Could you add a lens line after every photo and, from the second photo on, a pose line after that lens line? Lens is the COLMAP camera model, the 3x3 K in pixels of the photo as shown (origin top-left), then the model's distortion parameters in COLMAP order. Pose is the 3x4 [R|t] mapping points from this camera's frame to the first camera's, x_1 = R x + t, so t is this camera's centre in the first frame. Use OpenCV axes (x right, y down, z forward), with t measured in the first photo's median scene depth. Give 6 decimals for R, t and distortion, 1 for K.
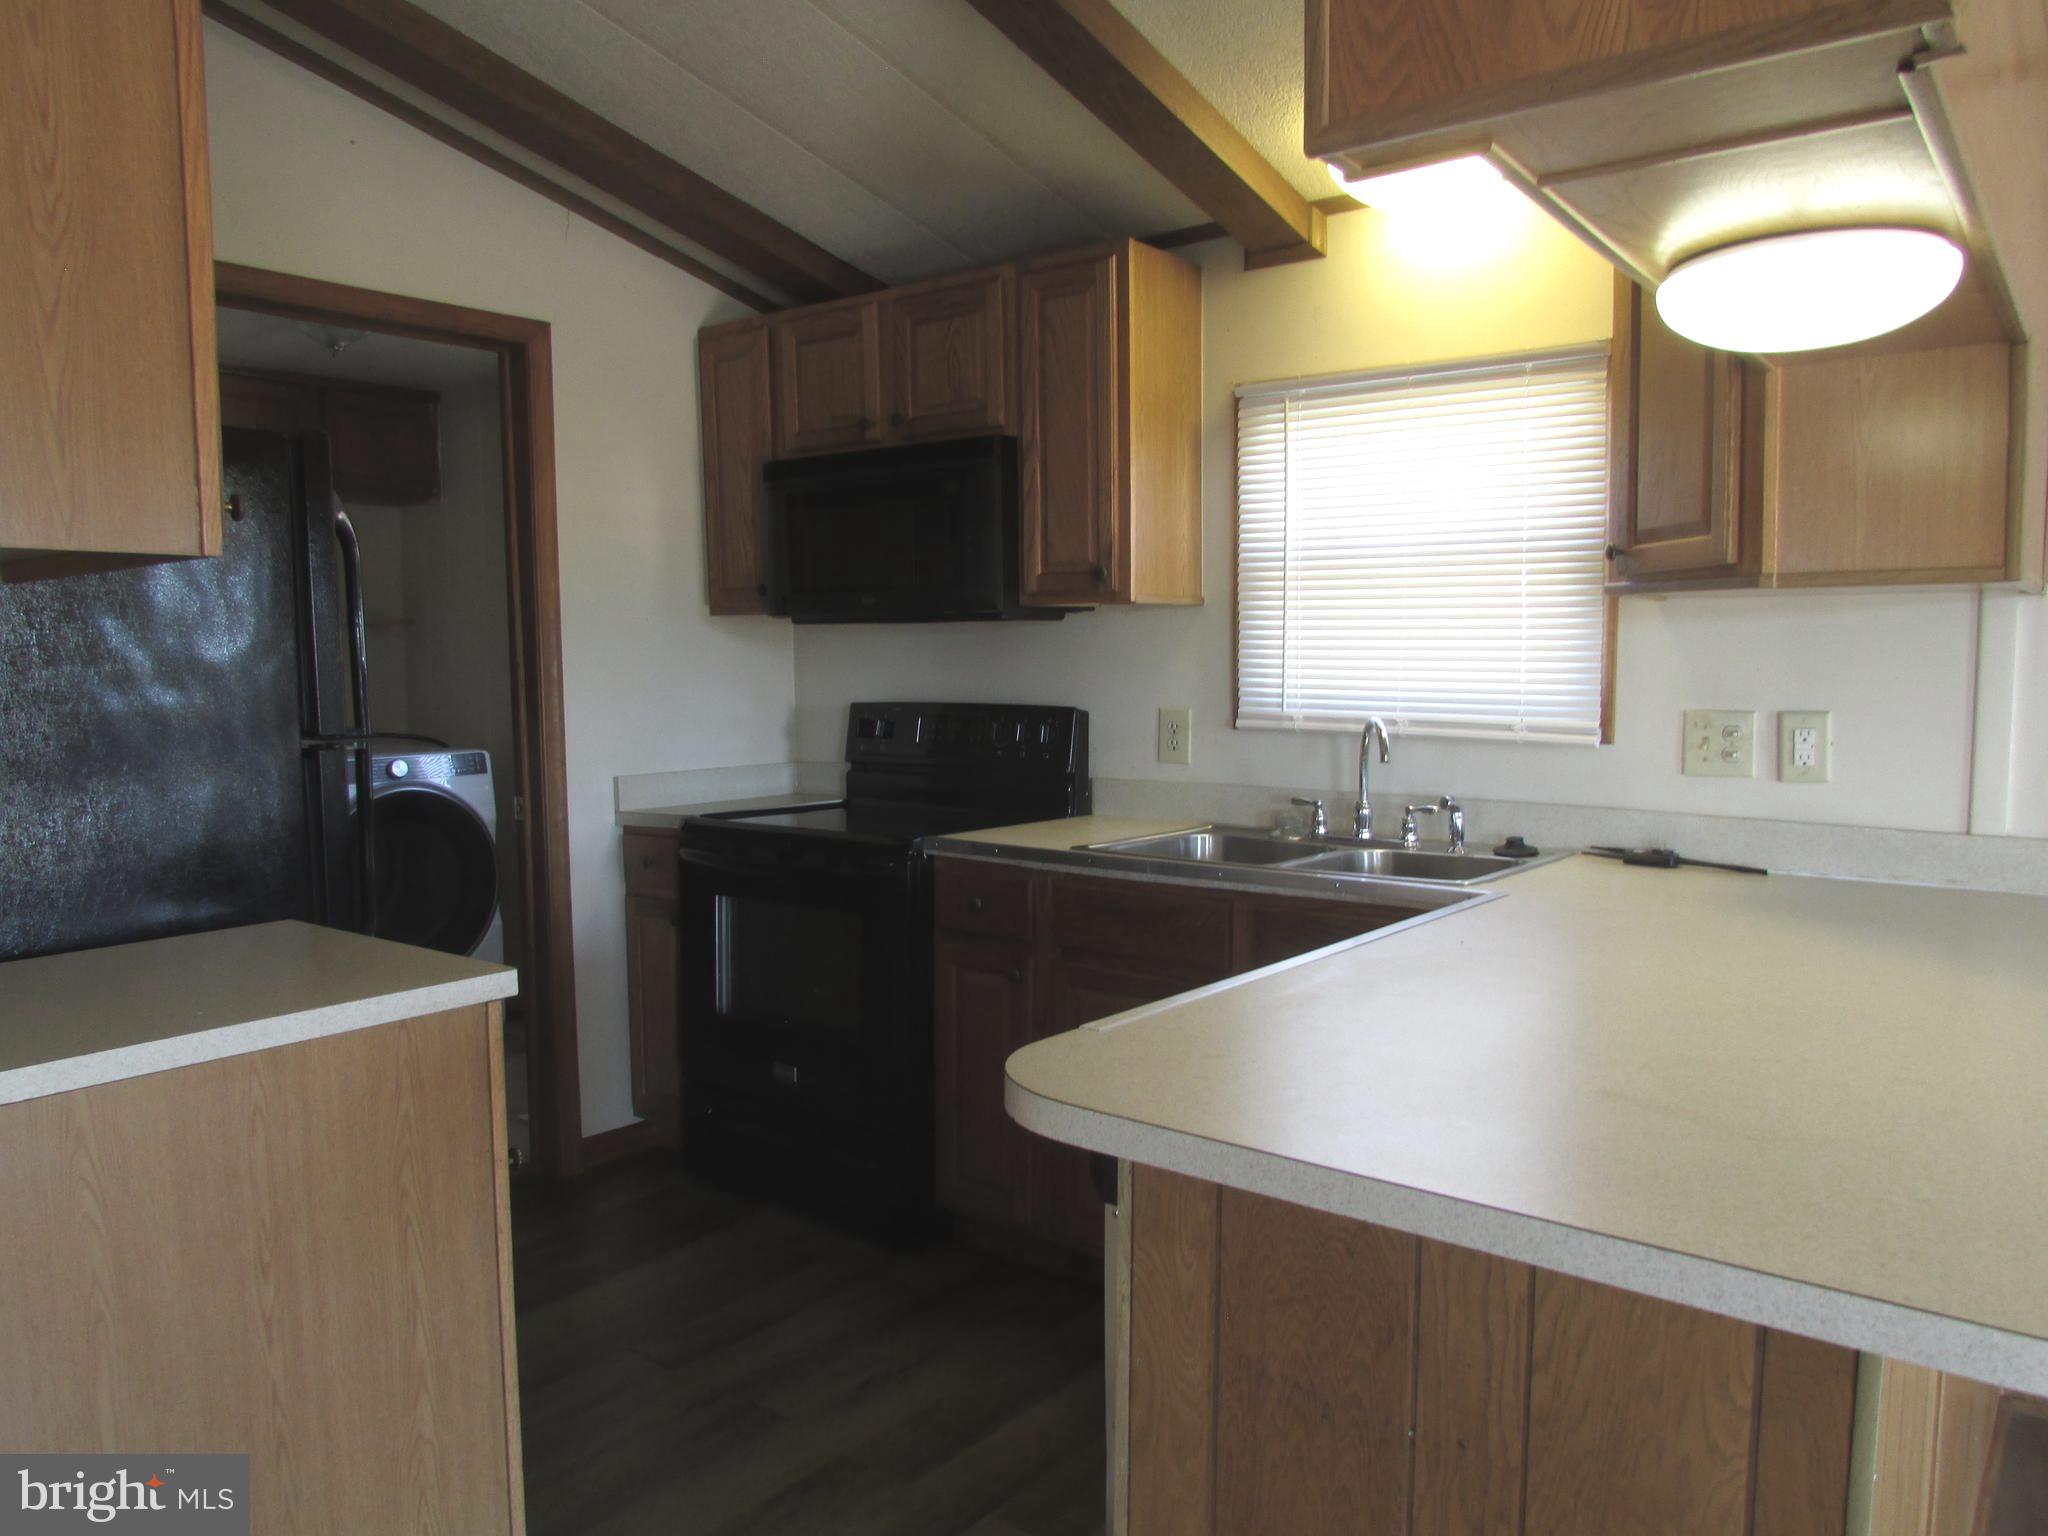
lens RADIAL K [[1472.1, 0, 1024.0], [0, 1472.1, 768.0], [0, 0, 1]] dist [-0.002651, -0.010125]
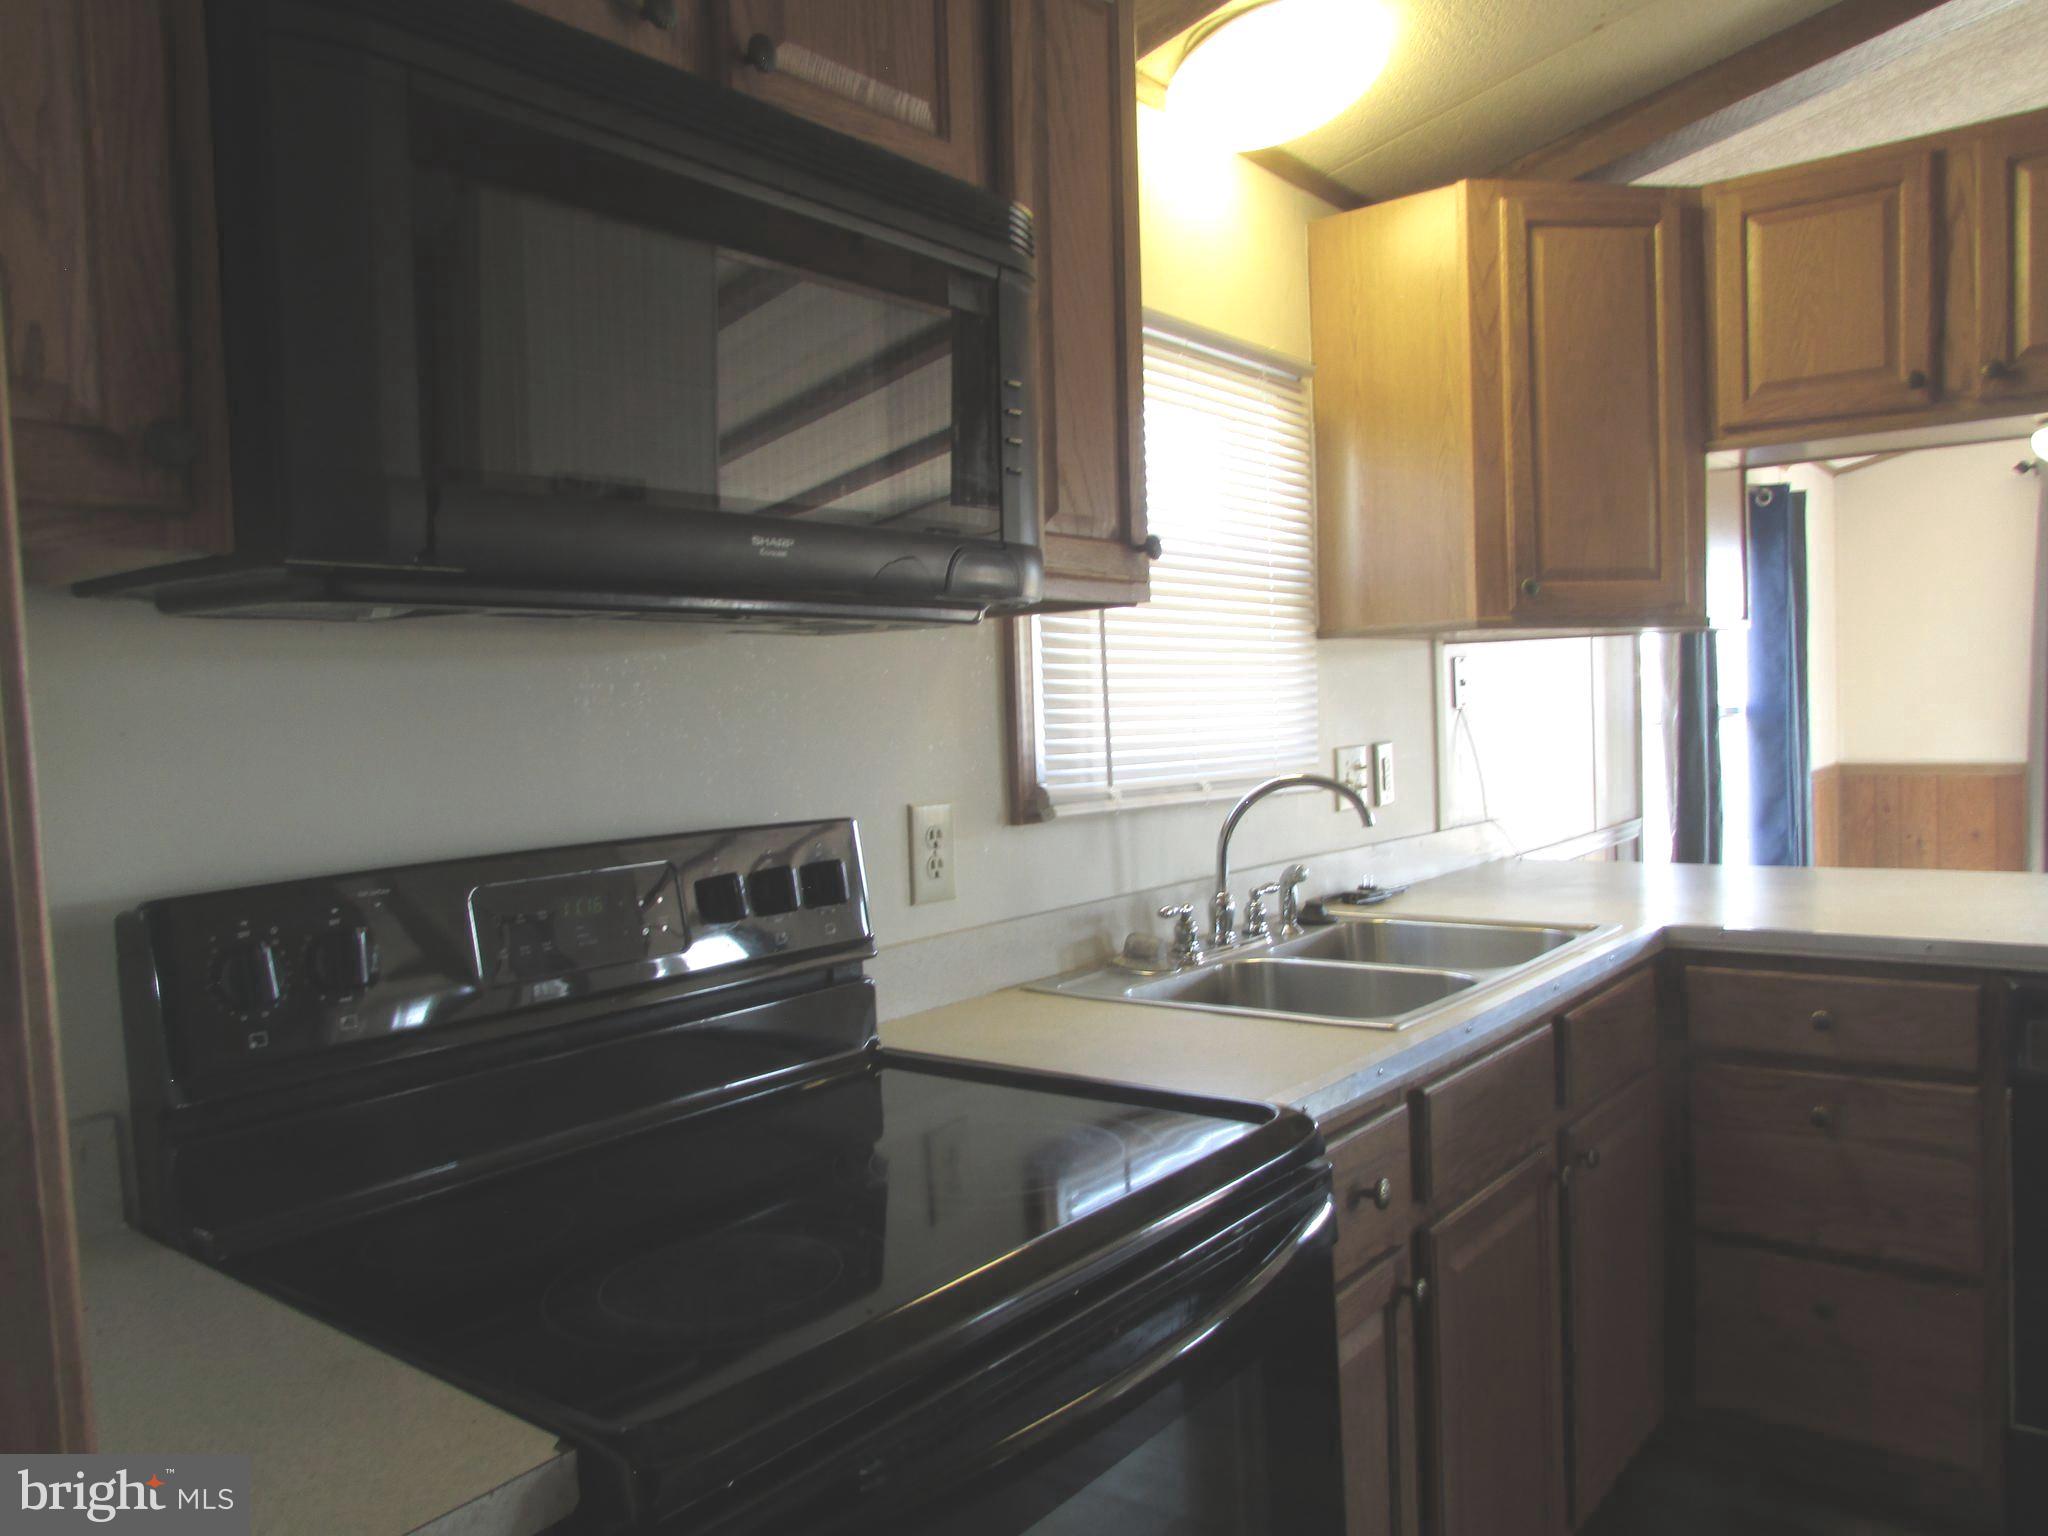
lens RADIAL K [[1472.1, 0, 1024.0], [0, 1472.1, 768.0], [0, 0, 1]] dist [-0.002651, -0.010125]
pose [[0.008664, -0.037721, 0.999251, -0.524816], [0.111468, 0.993097, 0.036522, -0.080905], [-0.993730, 0.111068, 0.012809, 1.109047]]
